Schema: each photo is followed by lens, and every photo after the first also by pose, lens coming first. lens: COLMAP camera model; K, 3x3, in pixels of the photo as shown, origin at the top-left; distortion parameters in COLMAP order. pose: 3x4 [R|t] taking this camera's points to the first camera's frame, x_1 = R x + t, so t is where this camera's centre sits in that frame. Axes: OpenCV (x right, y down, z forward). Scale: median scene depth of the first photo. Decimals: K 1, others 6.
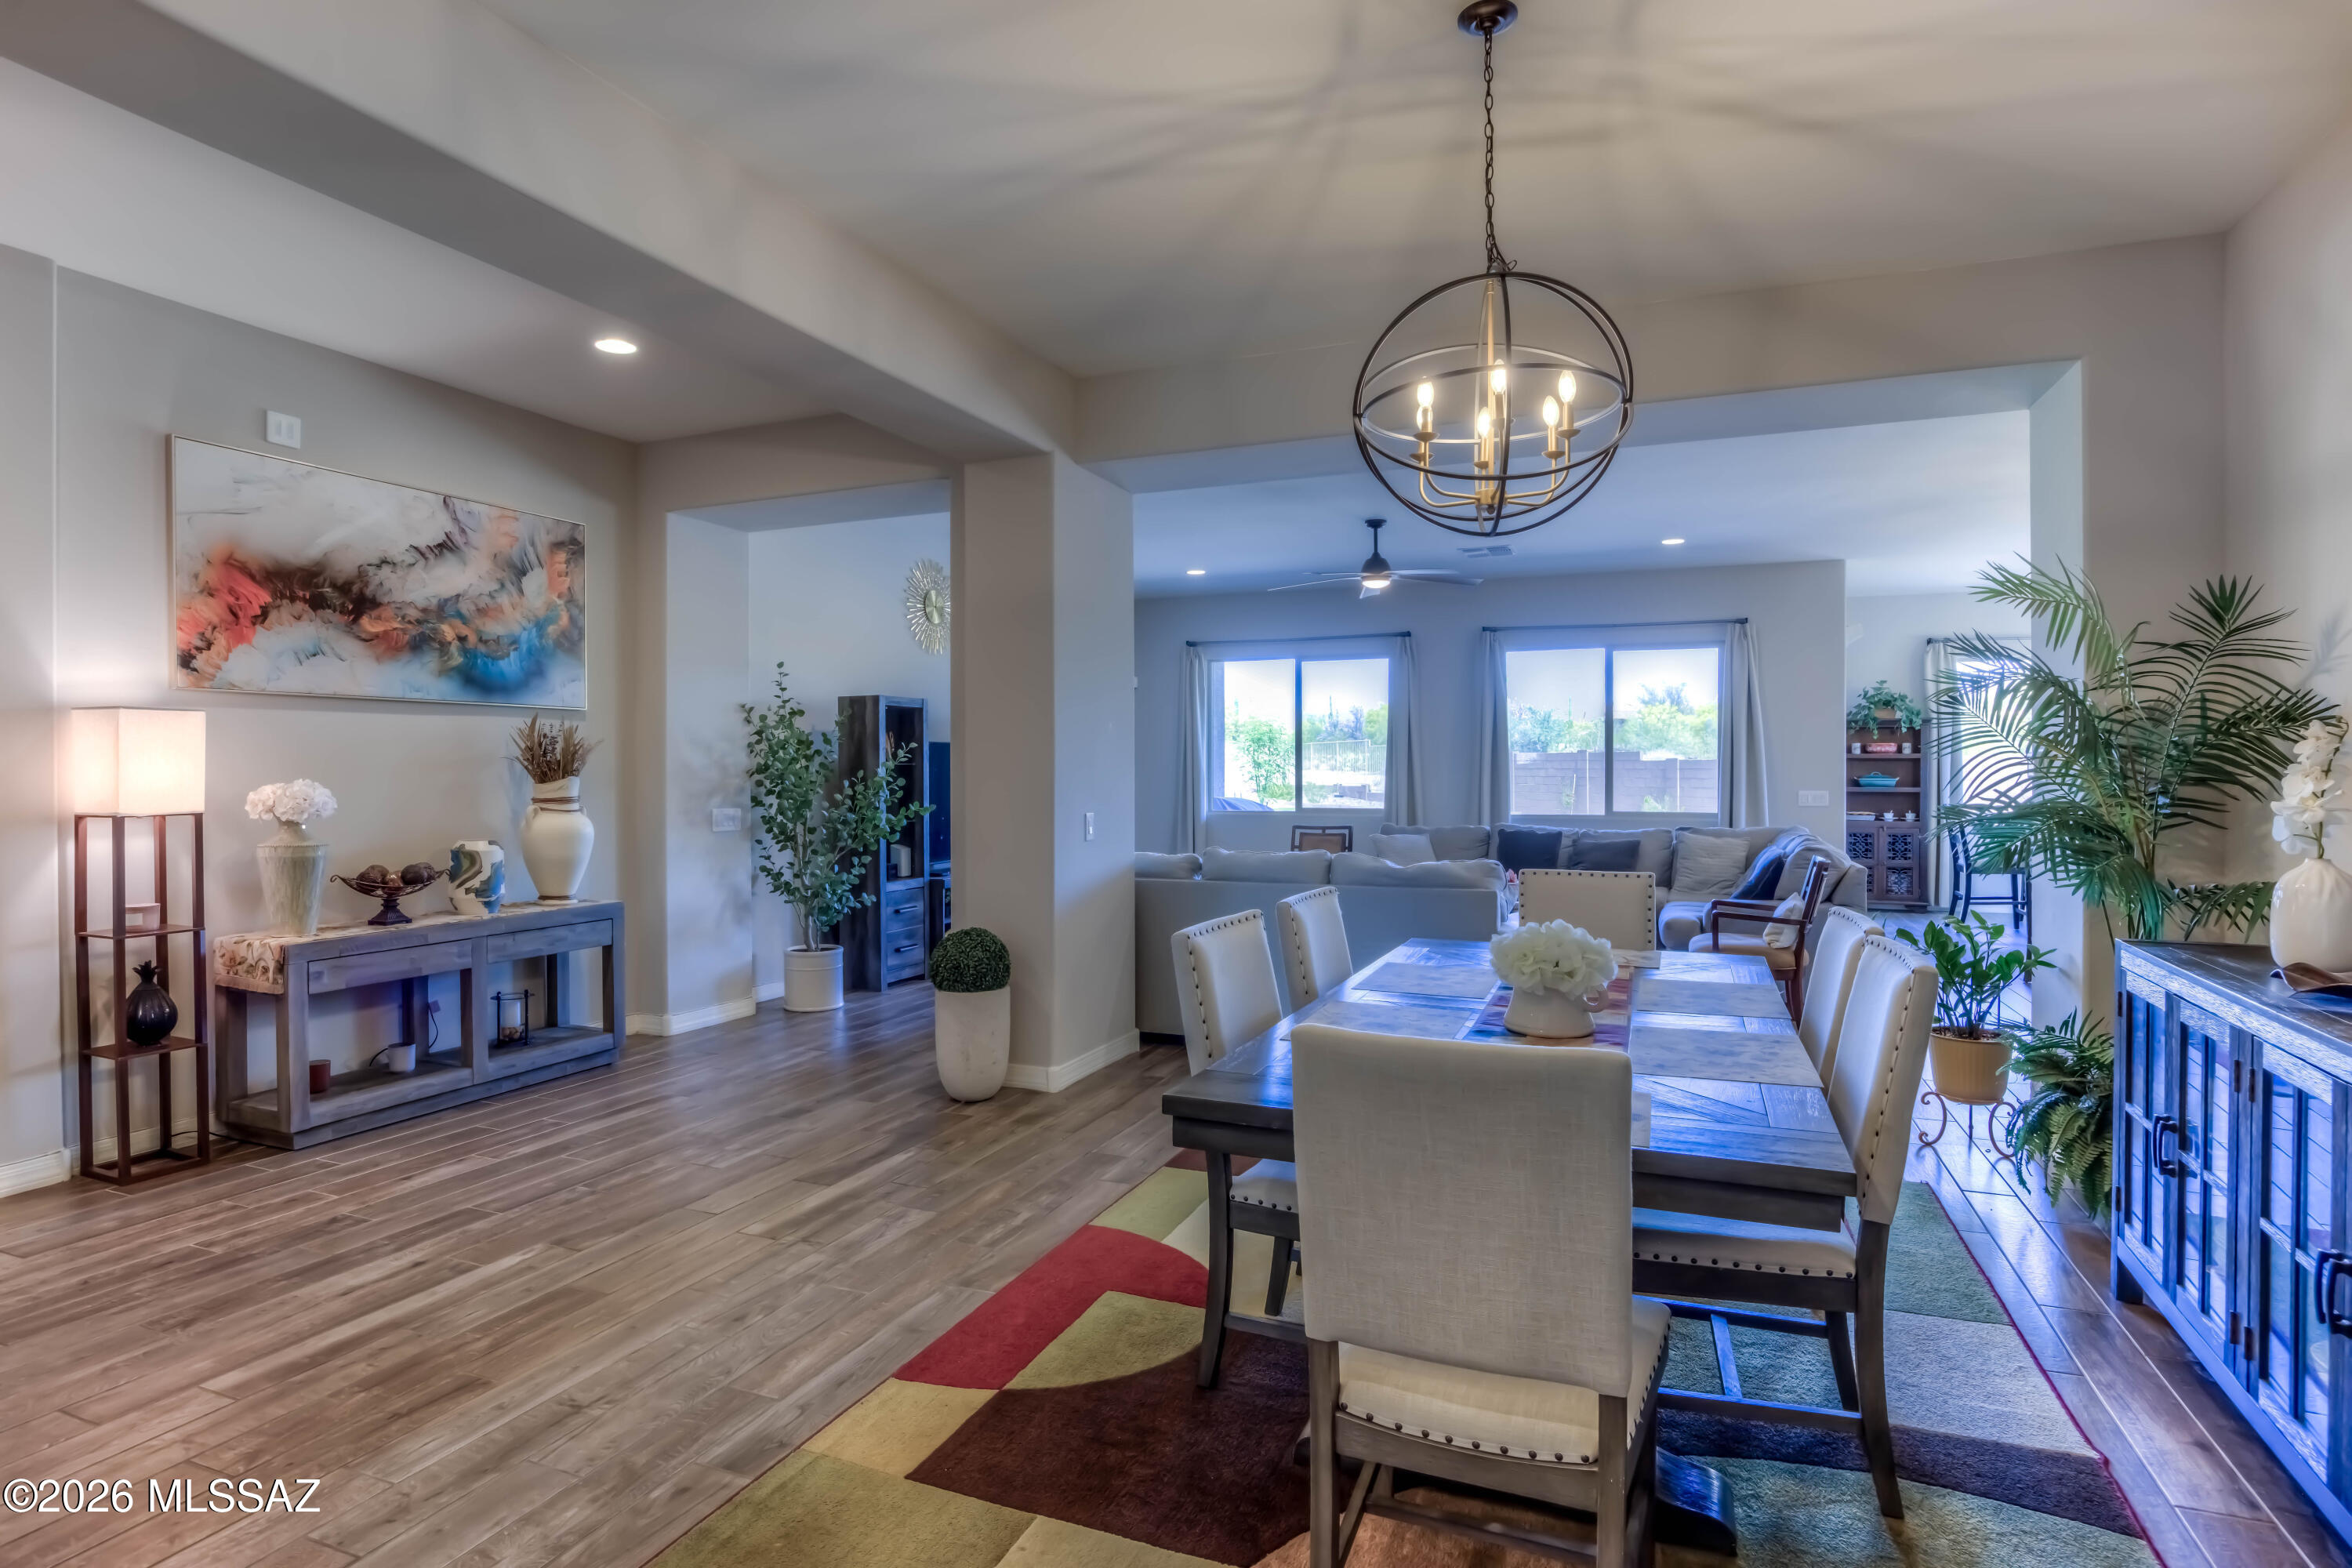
lens RADIAL K [[1259.0, 0, 1136.8], [0, 1259.0, 767.5], [0, 0, 1]] dist [-0.026876, 0.008730]
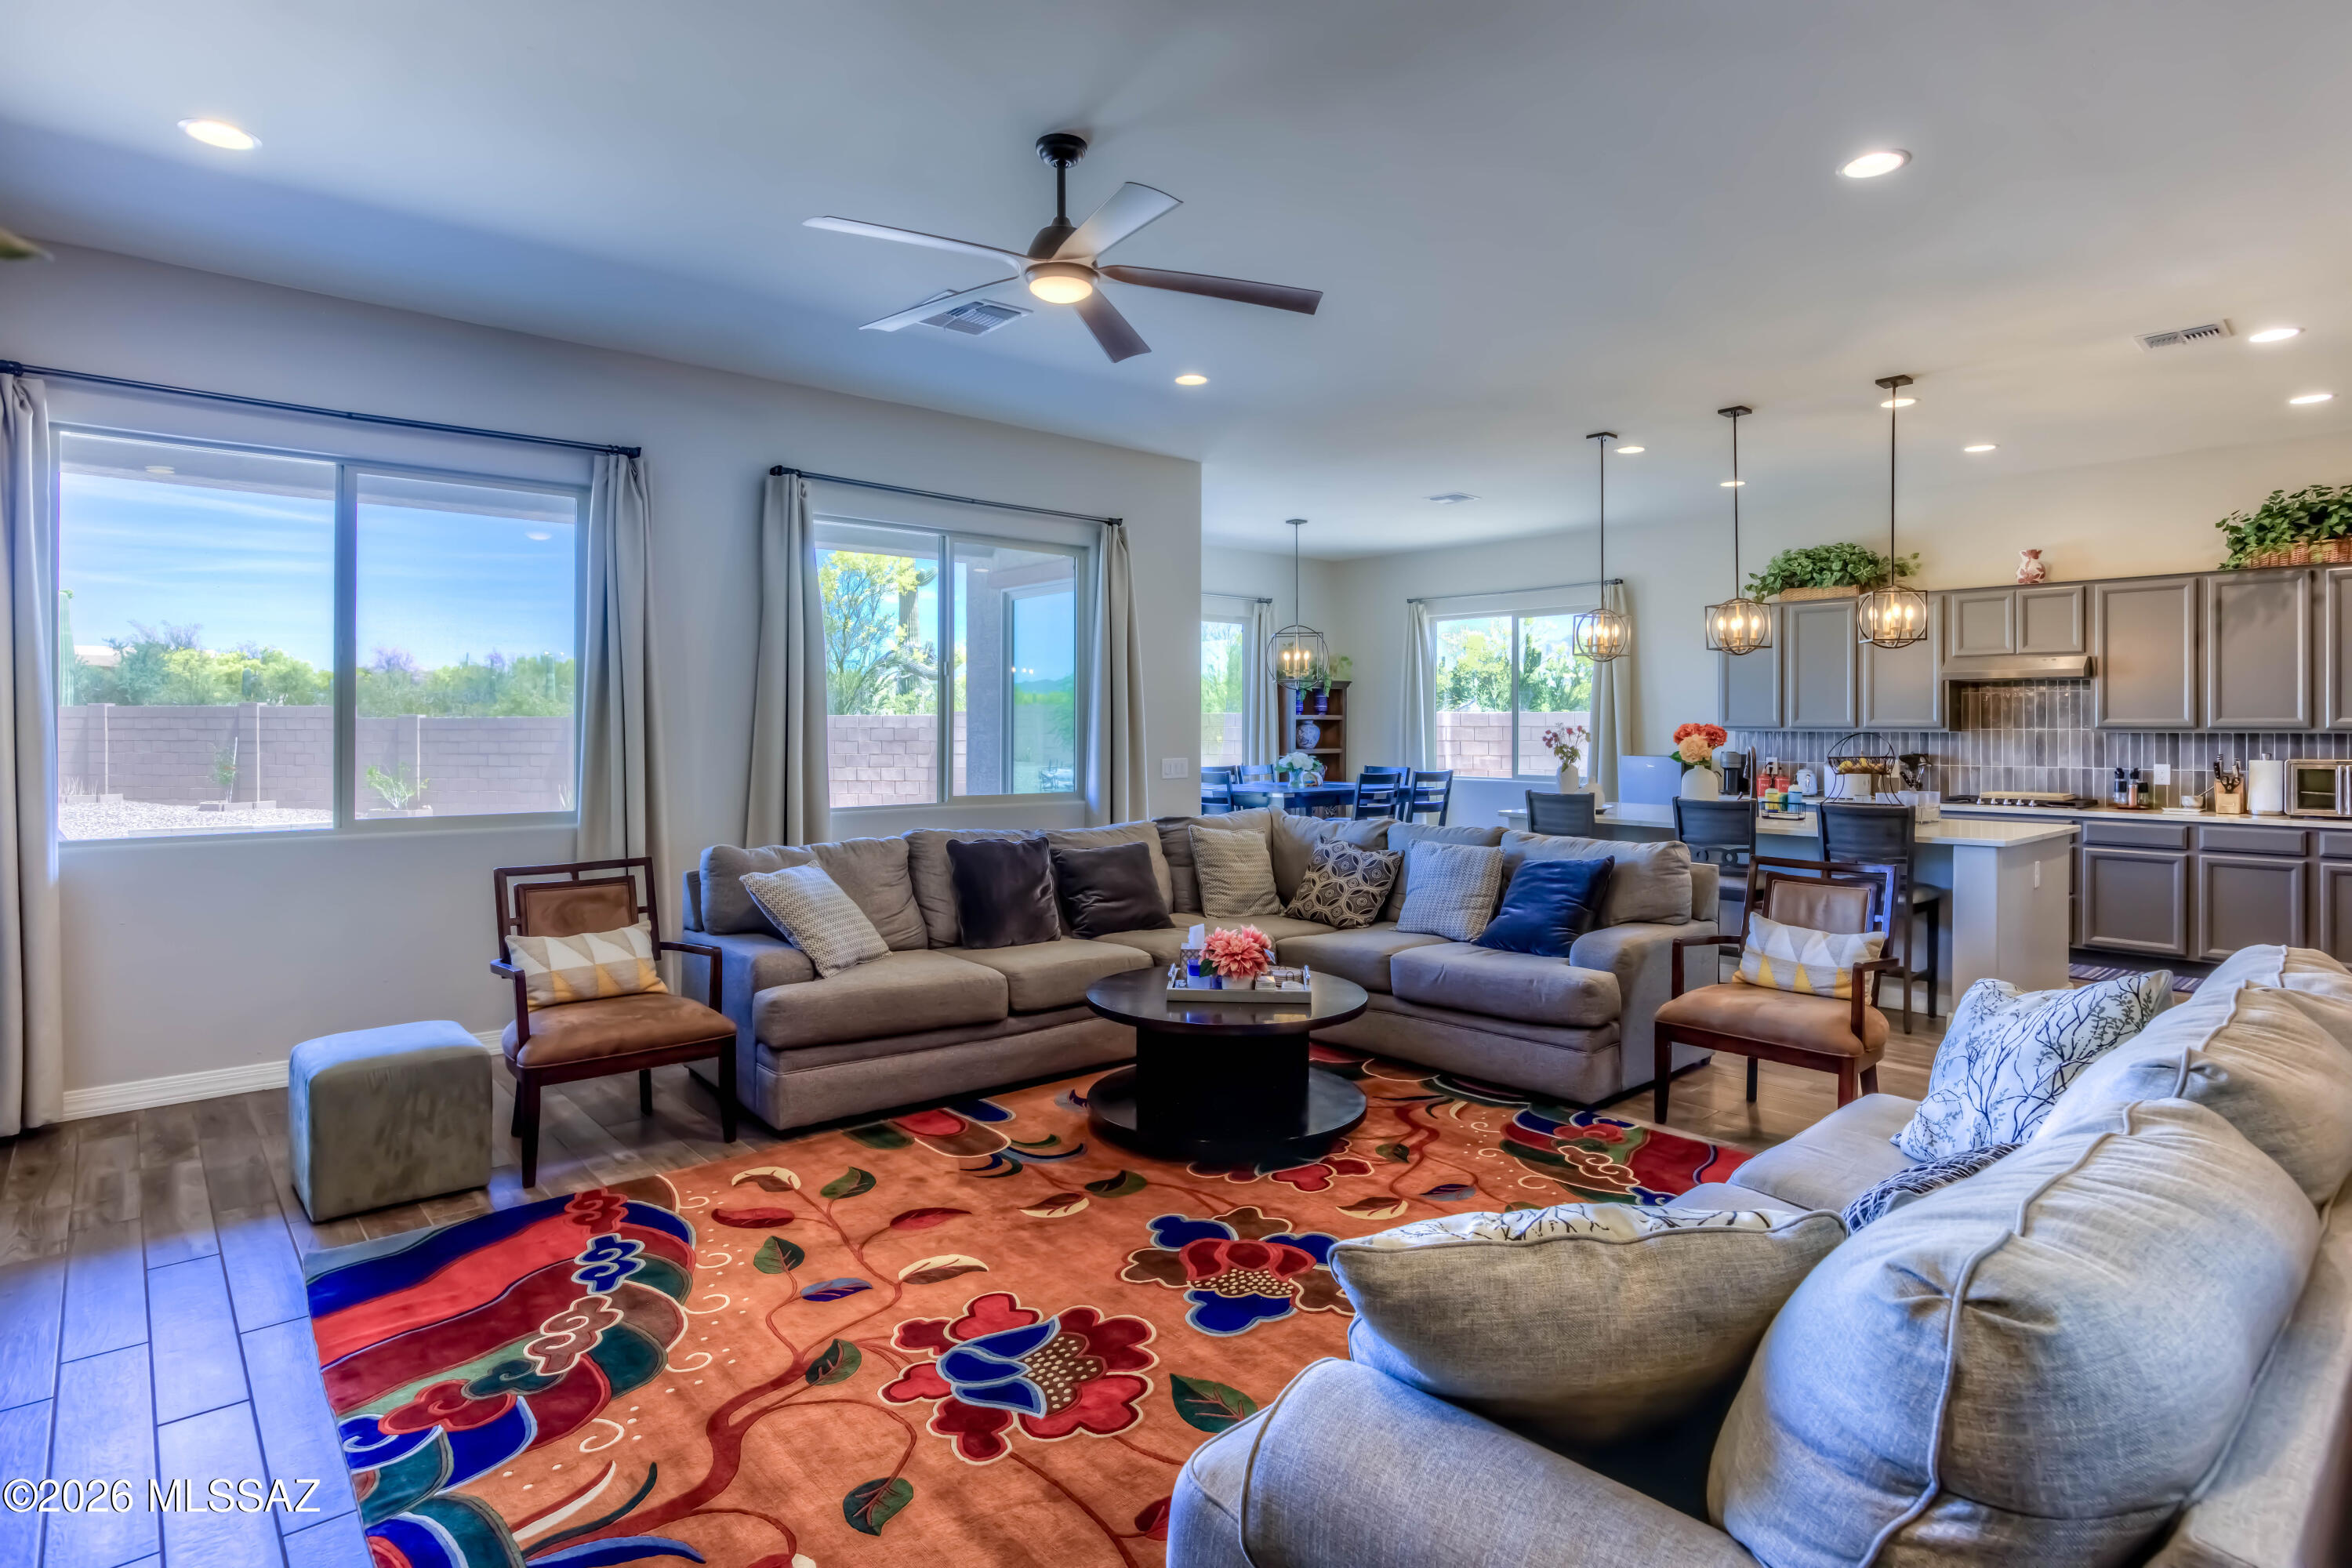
lens RADIAL K [[1259.0, 0, 1178.5], [0, 1259.0, 725.2], [0, 0, 1]] dist [-0.026876, 0.008730]
pose [[0.438453, 0.001841, 0.898752, -0.239466], [-0.000566, 0.999998, -0.001773, -0.000567], [-0.898754, 0.000268, 0.438453, 1.038625]]
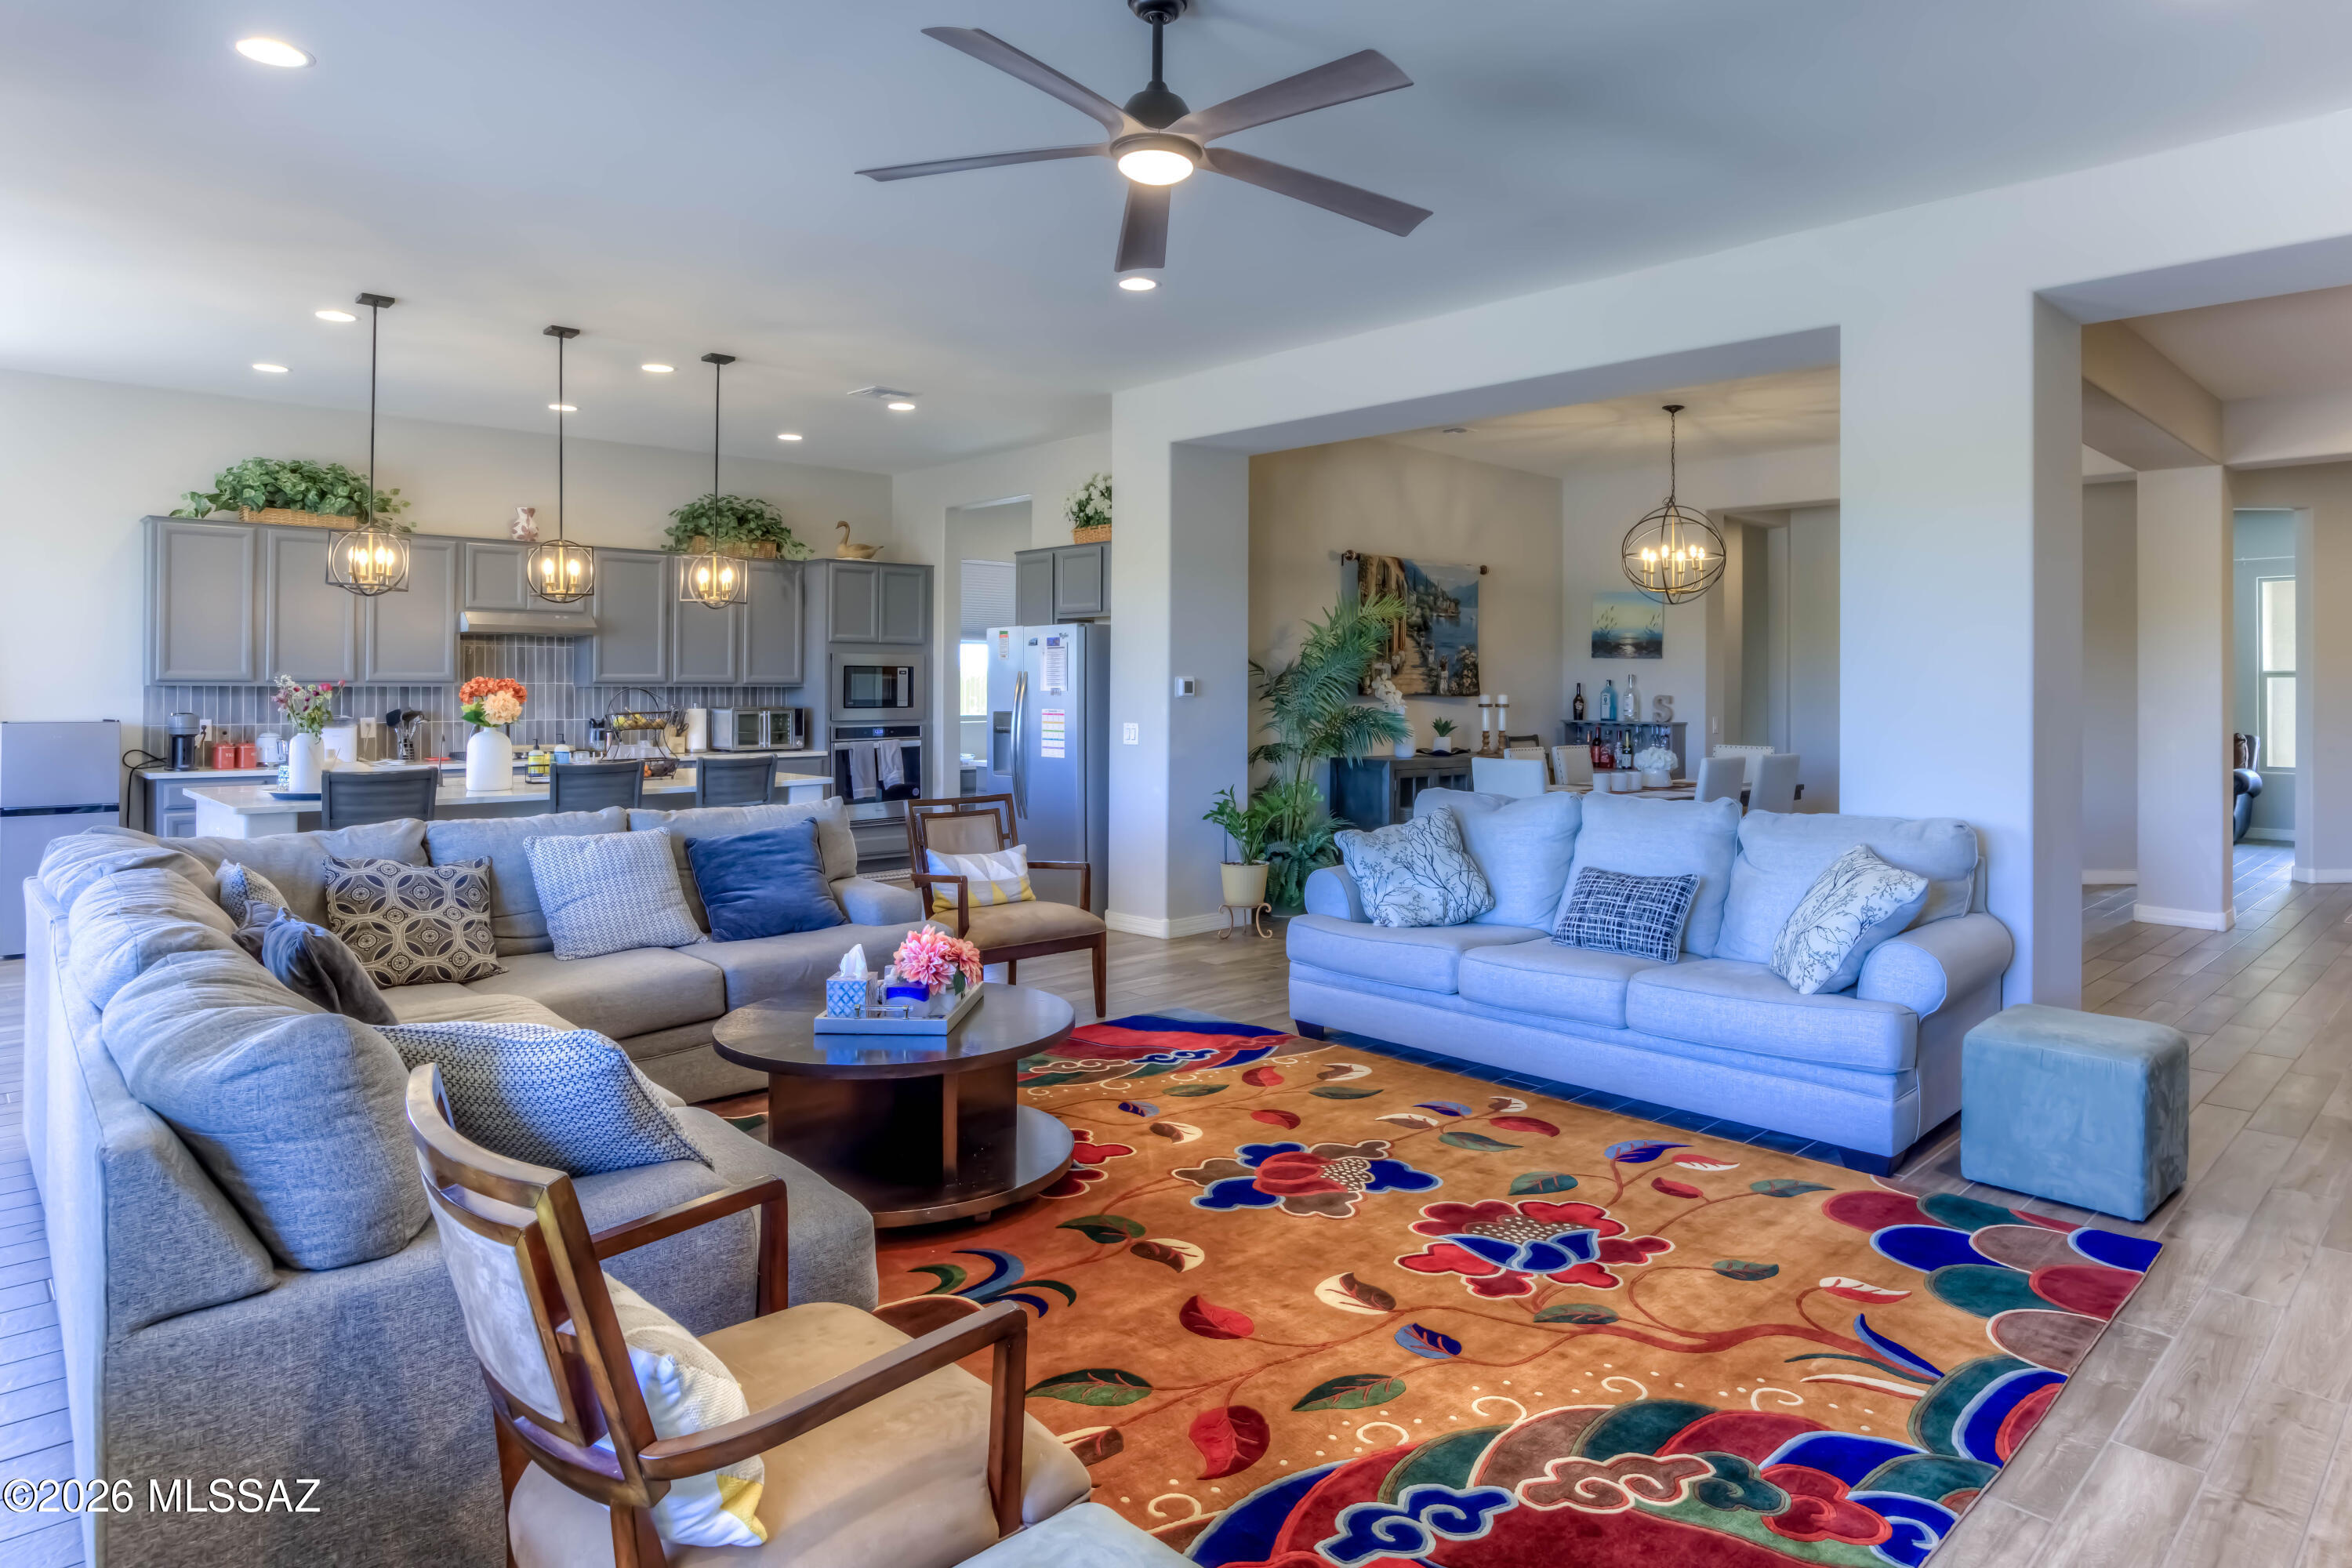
lens RADIAL K [[1370.1, 0, 1289.3], [0, 1370.1, 678.4], [0, 0, 1]] dist [-0.027775, 0.007744]
pose [[-0.936216, -0.004245, 0.351399, 0.031344], [-0.006009, 0.999974, -0.003930, -0.003462], [-0.351373, -0.005791, -0.936218, 1.844386]]
